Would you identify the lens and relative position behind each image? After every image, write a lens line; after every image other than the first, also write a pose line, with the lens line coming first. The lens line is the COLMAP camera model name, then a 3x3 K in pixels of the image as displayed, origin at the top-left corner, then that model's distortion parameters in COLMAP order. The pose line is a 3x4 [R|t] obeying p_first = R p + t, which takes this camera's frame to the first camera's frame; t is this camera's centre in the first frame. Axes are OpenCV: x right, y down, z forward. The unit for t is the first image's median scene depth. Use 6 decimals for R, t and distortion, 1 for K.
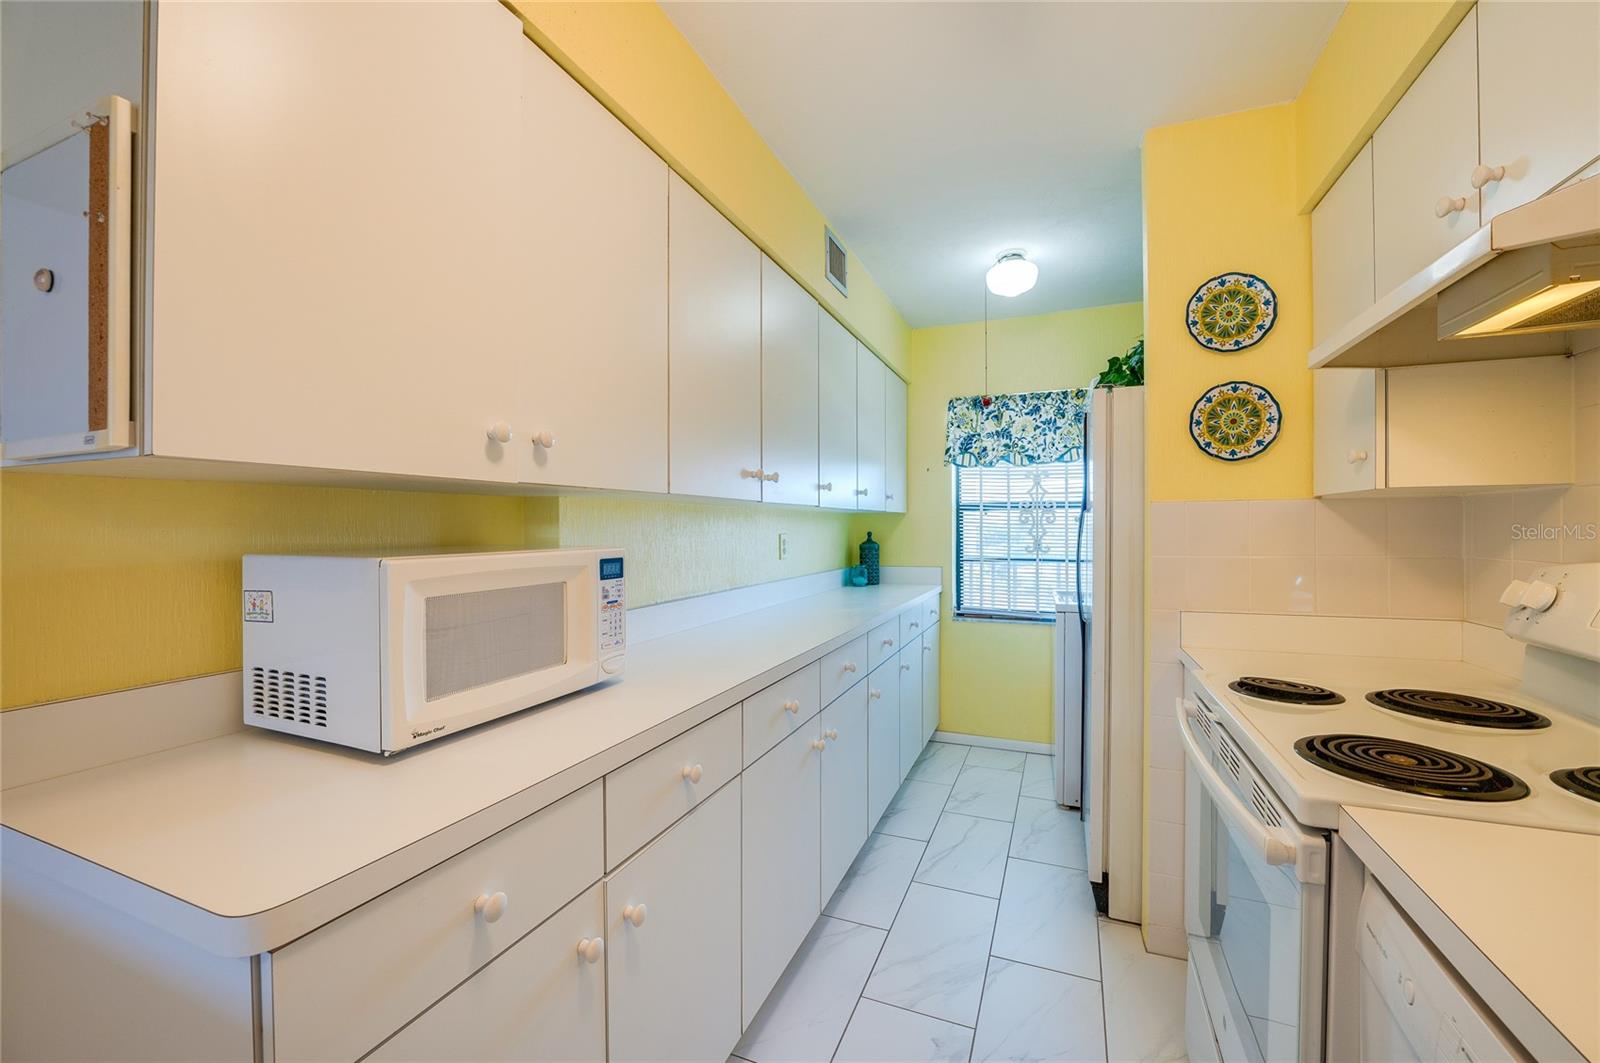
lens RADIAL K [[644.9, 0, 805.7], [0, 644.9, 528.8], [0, 0, 1]] dist [-0.010103, 0.000044]
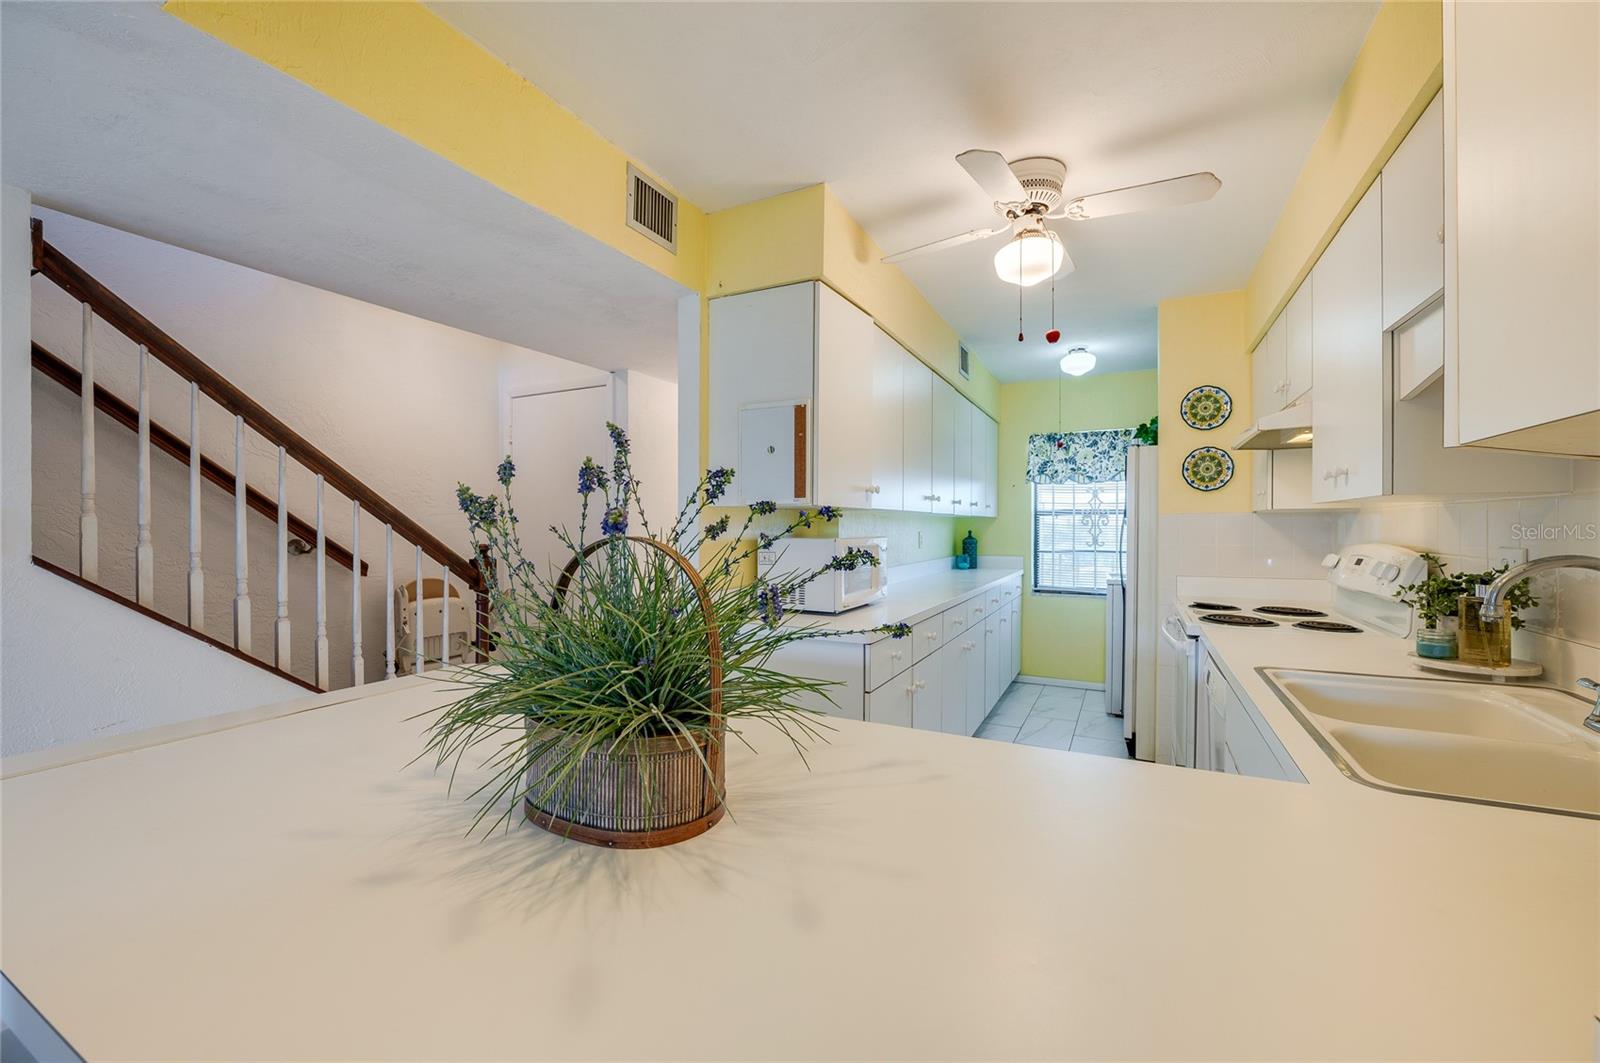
lens RADIAL K [[638.1, 0, 807.1], [0, 638.1, 532.3], [0, 0, 1]] dist [-0.001937, -0.000111]
pose [[0.996380, 0.004262, -0.084906, -0.143880], [-0.003698, 0.999970, 0.006796, 0.000247], [0.084933, -0.006457, 0.996366, -0.427544]]
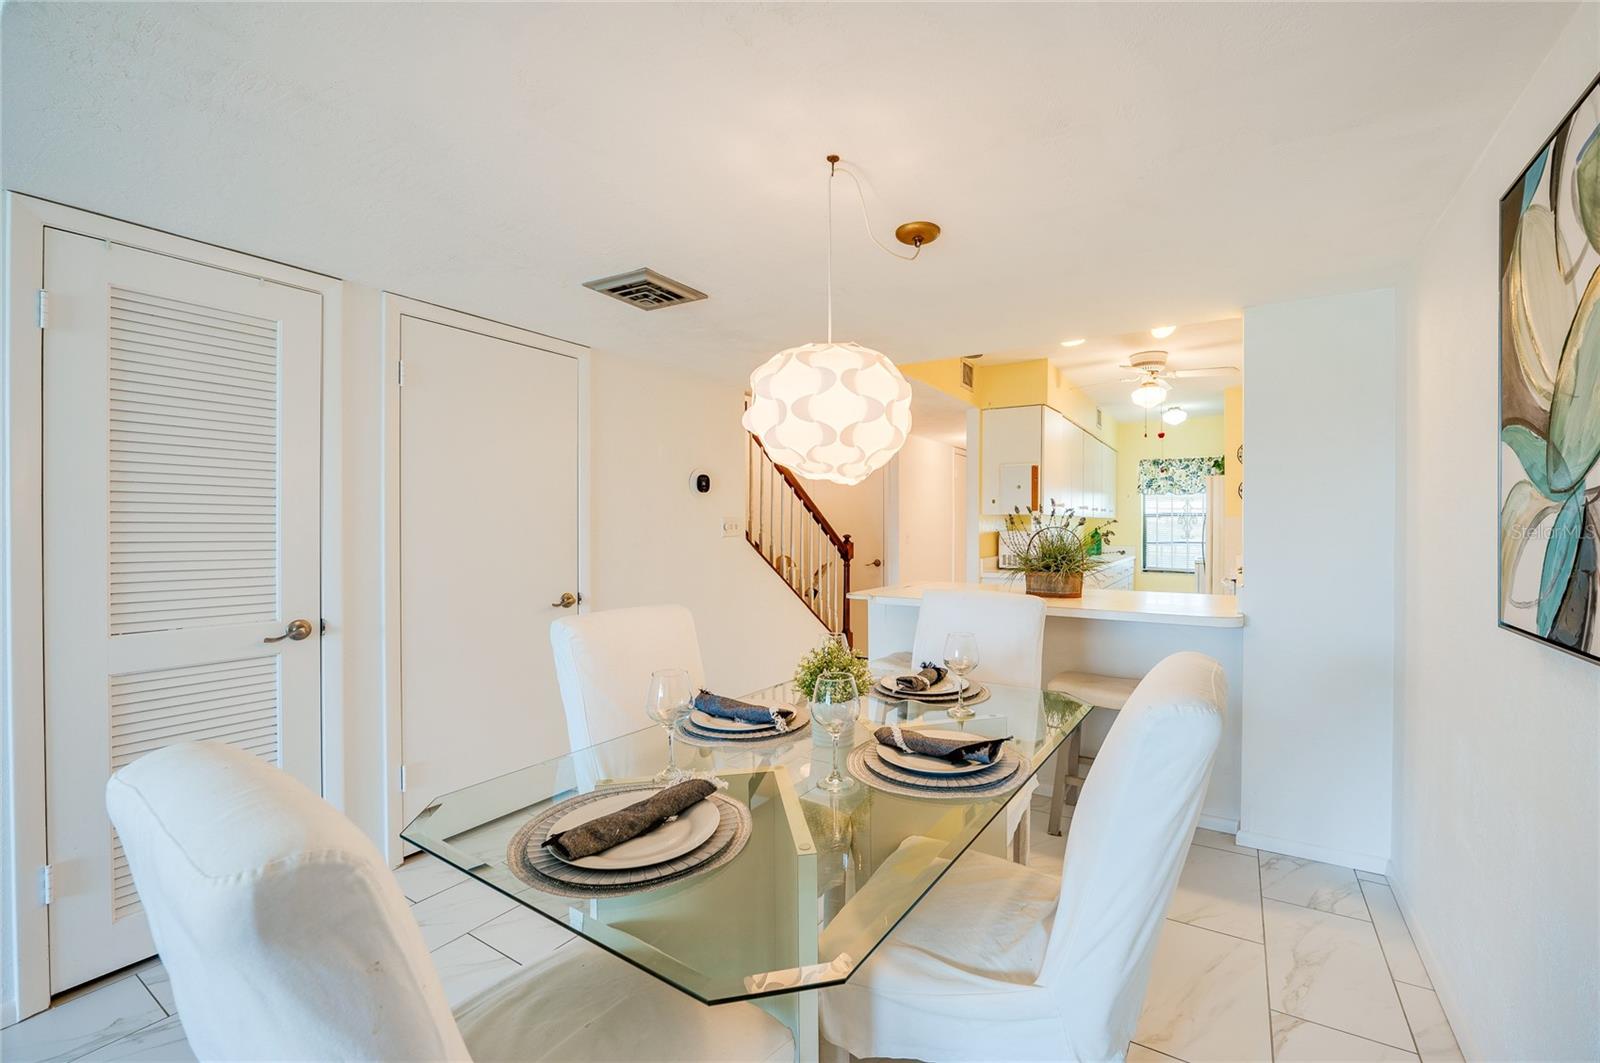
lens RADIAL K [[659.4, 0, 849.4], [0, 659.4, 535.2], [0, 0, 1]] dist [-0.000948, 0.000277]
pose [[0.989384, 0.003329, -0.145289, -0.374483], [-0.001869, 0.999946, 0.010181, 0.007910], [0.145315, -0.009801, 0.989337, -1.158048]]
